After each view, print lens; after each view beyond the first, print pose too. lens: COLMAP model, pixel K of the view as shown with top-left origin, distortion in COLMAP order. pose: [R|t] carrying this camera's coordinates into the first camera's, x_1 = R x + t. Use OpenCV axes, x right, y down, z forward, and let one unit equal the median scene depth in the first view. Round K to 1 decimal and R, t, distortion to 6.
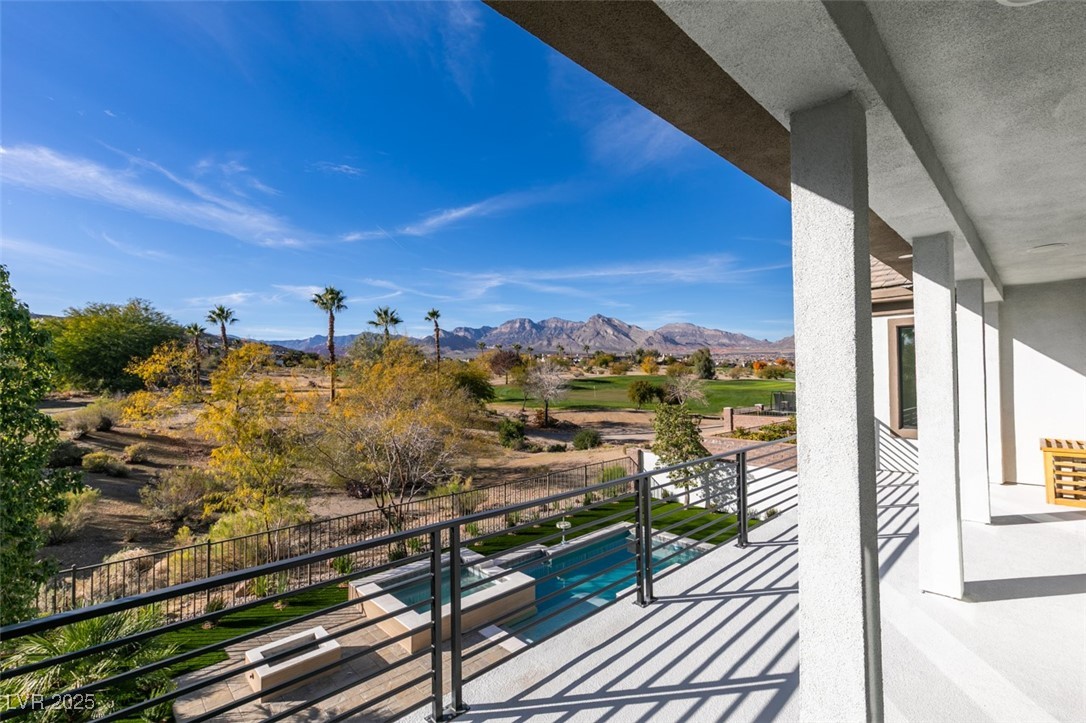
lens RADIAL K [[482.1, 0, 543.2], [0, 482.1, 367.6], [0, 0, 1]] dist [0.002161, -0.000398]
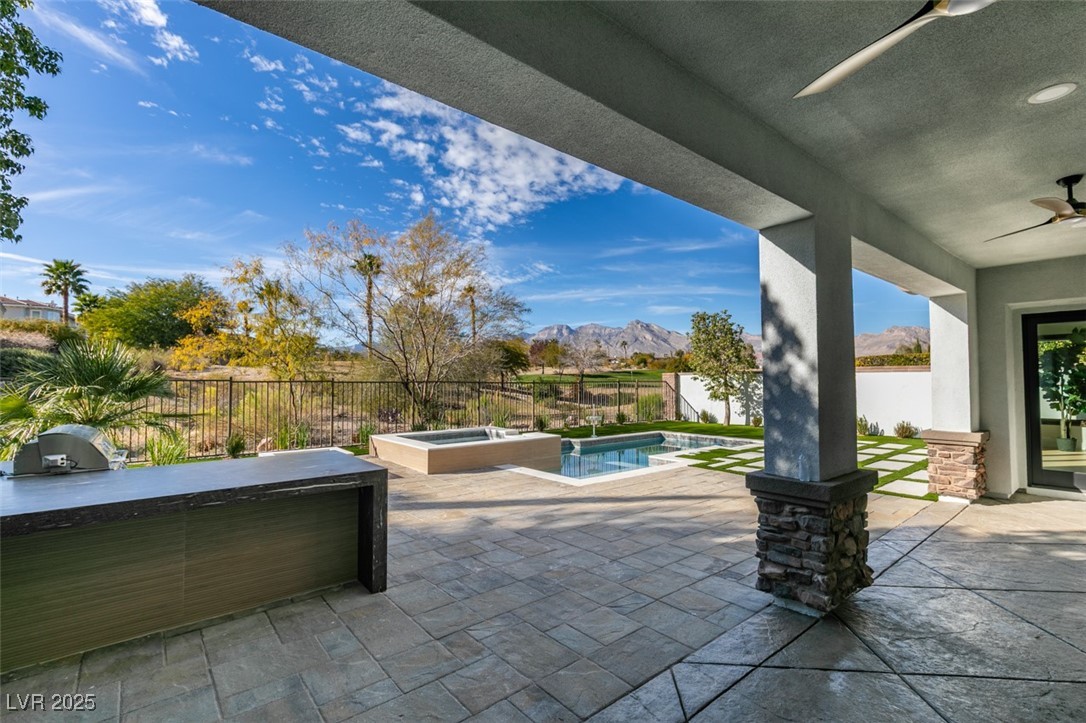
lens RADIAL K [[482.1, 0, 543.2], [0, 482.1, 367.6], [0, 0, 1]] dist [0.002161, -0.000398]
pose [[0.996963, -0.001301, -0.077870, 0.011398], [0.000344, 0.999924, -0.012305, 0.166224], [0.077880, 0.012241, 0.996888, 0.029446]]
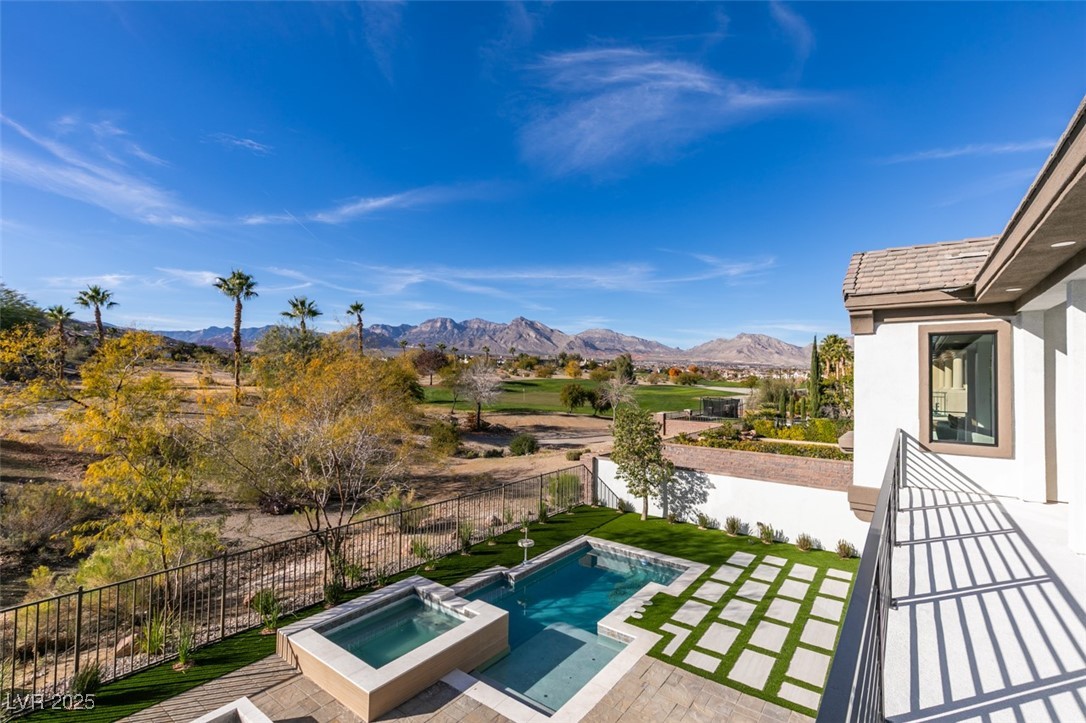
lens RADIAL K [[485.7, 0, 543.6], [0, 485.7, 380.2], [0, 0, 1]] dist [0.002734, -0.000299]
pose [[0.986671, 0.021027, 0.161361, -0.055536], [-0.024467, 0.999513, 0.019362, 0.002264], [-0.160876, -0.023052, 0.986705, 0.073116]]
